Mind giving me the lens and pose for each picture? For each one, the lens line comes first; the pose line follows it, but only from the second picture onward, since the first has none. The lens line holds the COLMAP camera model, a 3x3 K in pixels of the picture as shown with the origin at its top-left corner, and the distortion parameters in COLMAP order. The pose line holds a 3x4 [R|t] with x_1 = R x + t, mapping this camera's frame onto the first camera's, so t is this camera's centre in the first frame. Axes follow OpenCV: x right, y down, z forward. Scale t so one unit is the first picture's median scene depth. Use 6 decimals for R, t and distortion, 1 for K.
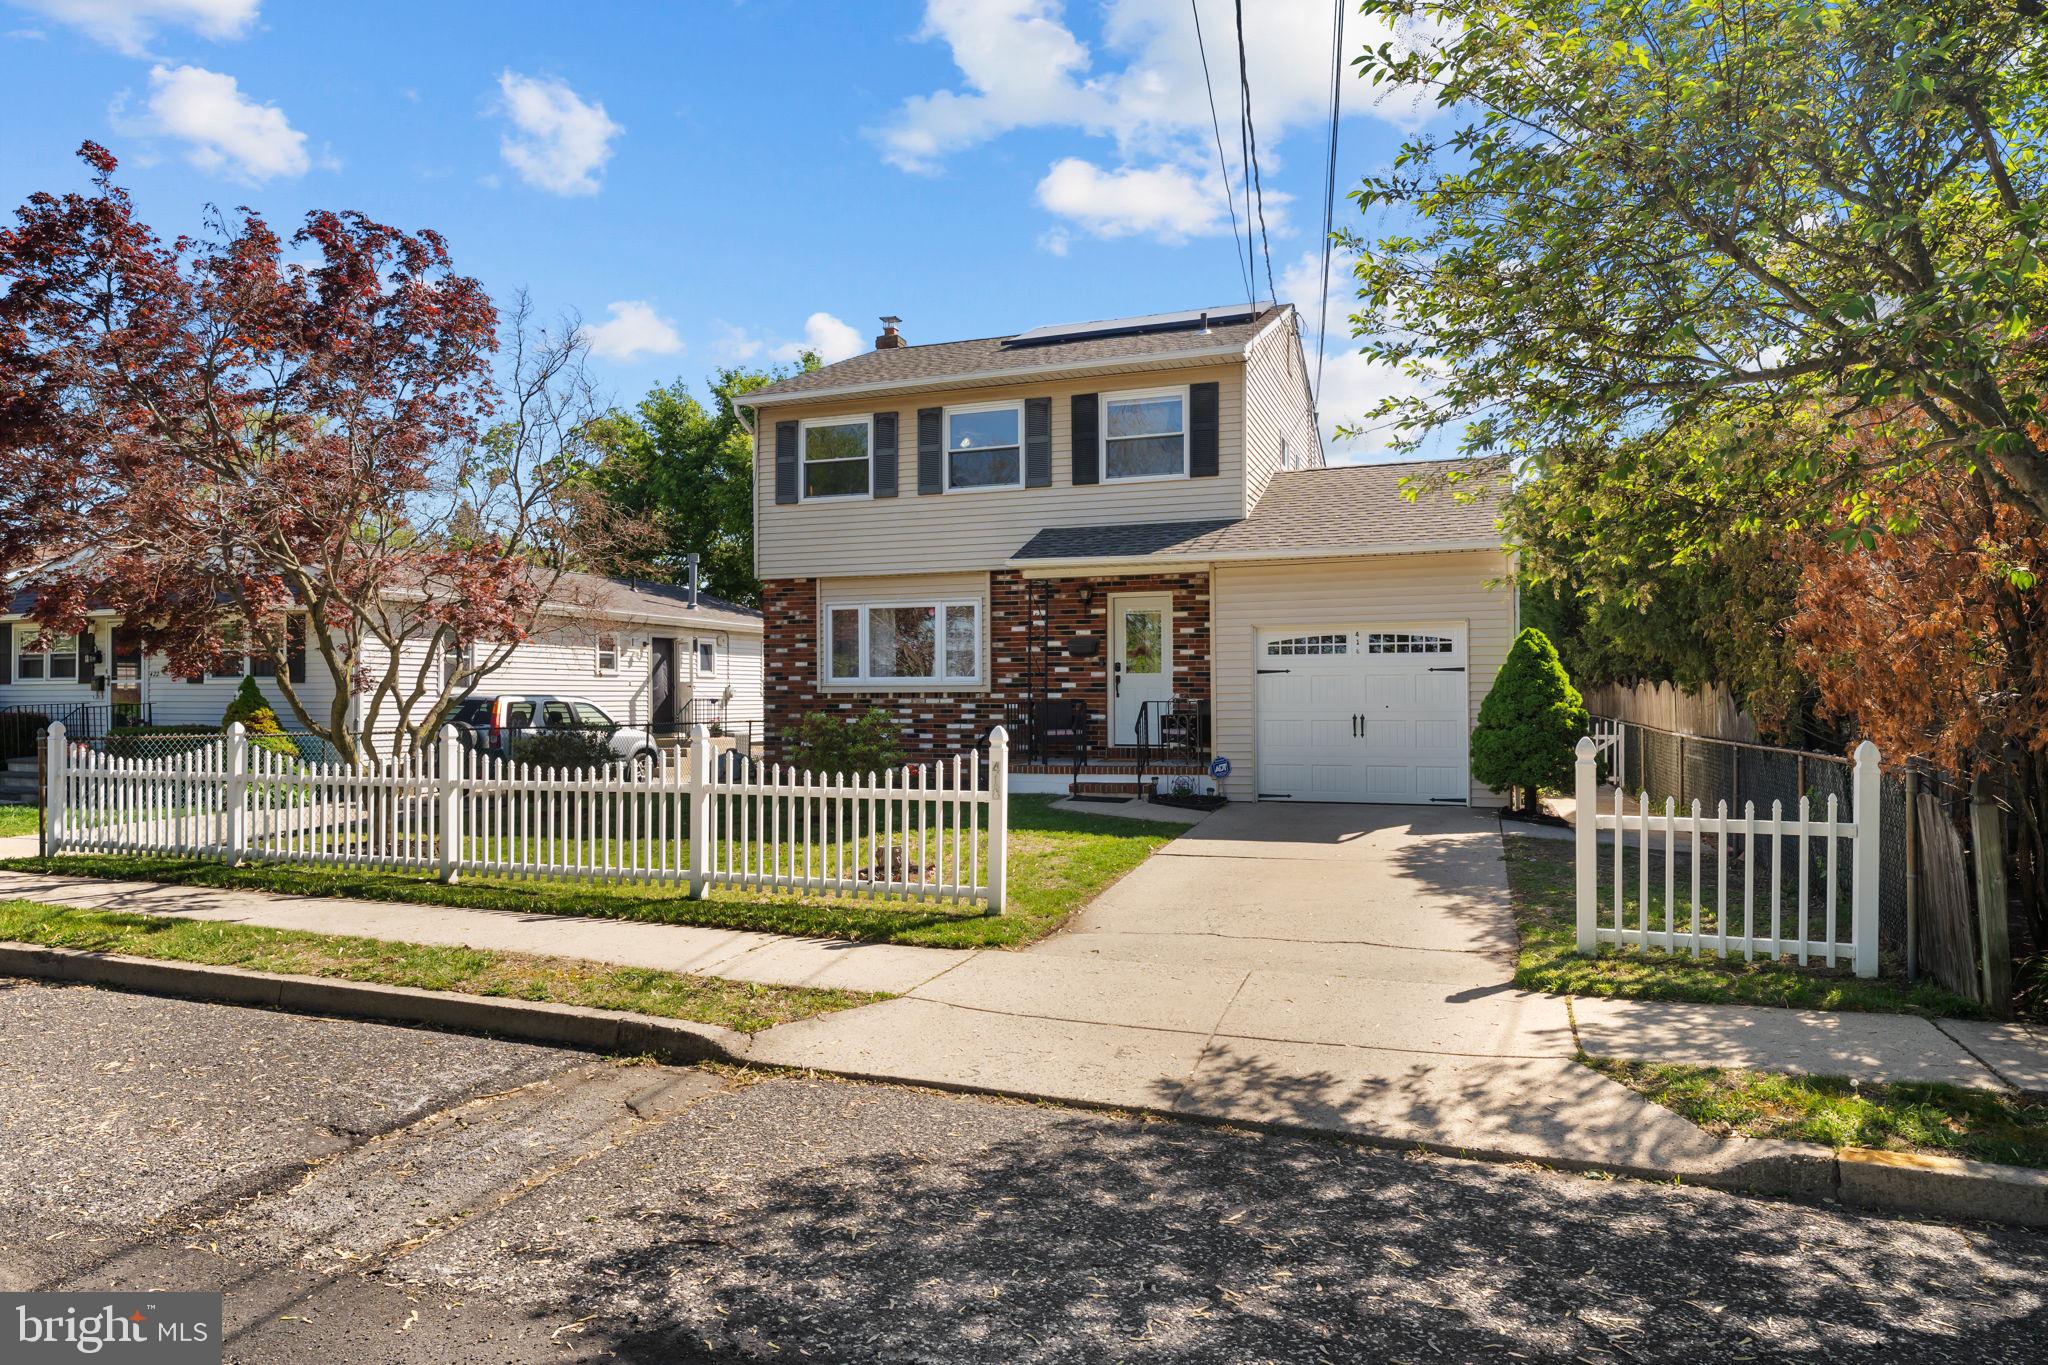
lens RADIAL K [[1110.6, 0, 1024.0], [0, 1110.6, 682.5], [0, 0, 1]] dist [-0.005402, -0.000167]
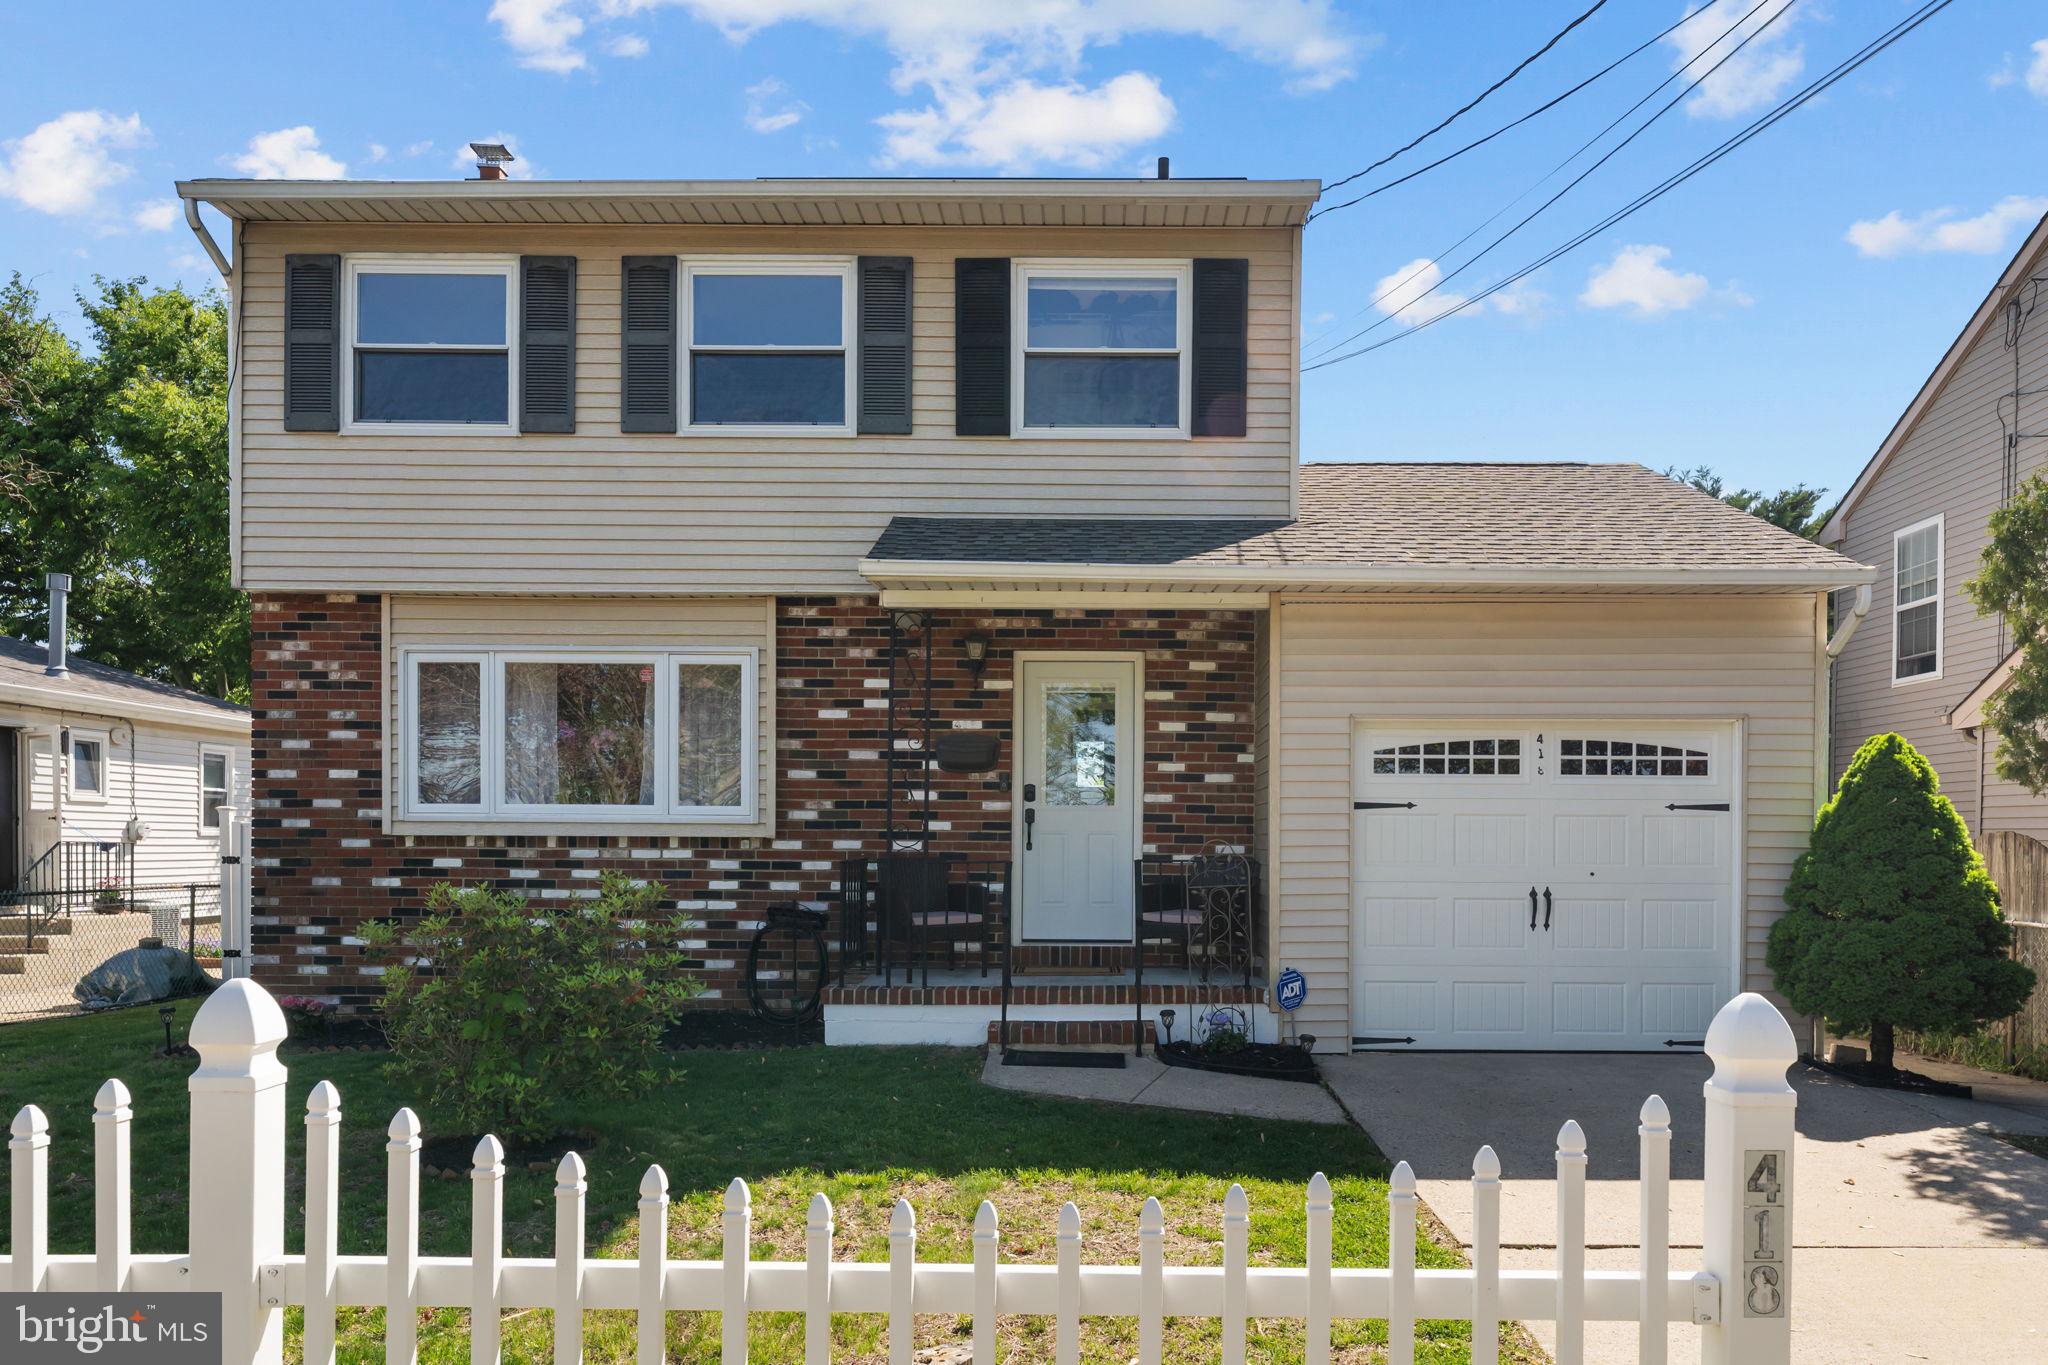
lens RADIAL K [[1352.8, 0, 1024.3], [0, 1352.8, 857.2], [0, 0, 1]] dist [0.001436, 0.001156]
pose [[0.942854, 0.006711, 0.333140, -0.129096], [-0.014290, 0.999692, 0.020305, 0.003559], [-0.332901, -0.023905, 0.942659, 0.385696]]
